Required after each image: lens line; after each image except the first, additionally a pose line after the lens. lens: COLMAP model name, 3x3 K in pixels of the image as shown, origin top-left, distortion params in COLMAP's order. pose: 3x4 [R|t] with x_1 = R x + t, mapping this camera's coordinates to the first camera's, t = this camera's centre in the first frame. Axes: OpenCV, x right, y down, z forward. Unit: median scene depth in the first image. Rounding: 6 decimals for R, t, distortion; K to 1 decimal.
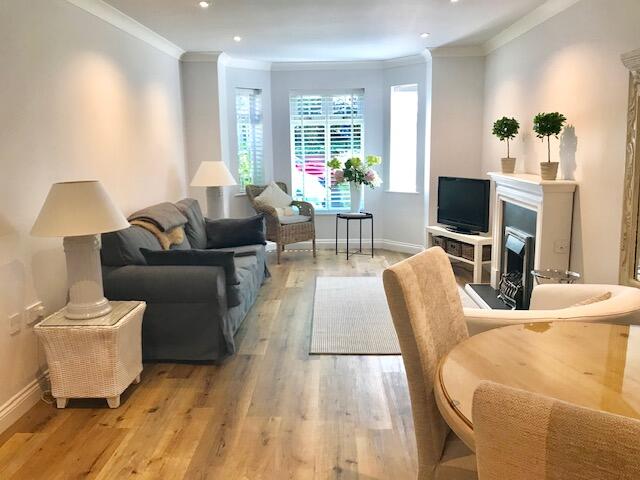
lens RADIAL K [[519.6, 0, 319.0], [0, 519.6, 235.6], [0, 0, 1]] dist [-0.001842, -0.000073]
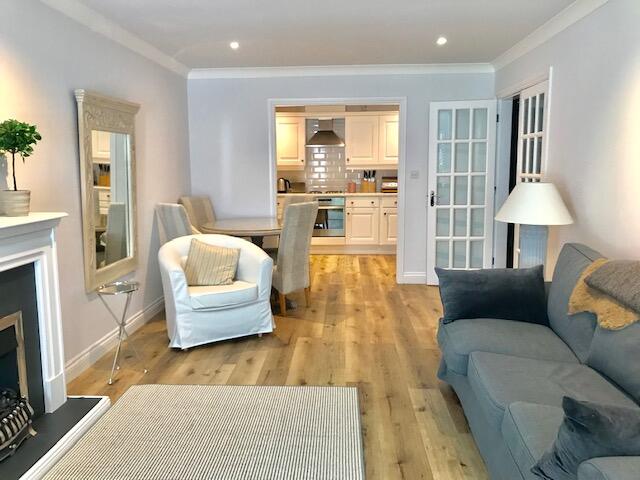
lens RADIAL K [[519.6, 0, 316.5], [0, 519.6, 239.3], [0, 0, 1]] dist [-0.001842, -0.000073]
pose [[-0.999103, 0.023752, 0.035056, 0.010155], [0.033522, 0.949461, 0.312089, -0.189644], [-0.025871, 0.312985, -0.949406, 1.116766]]
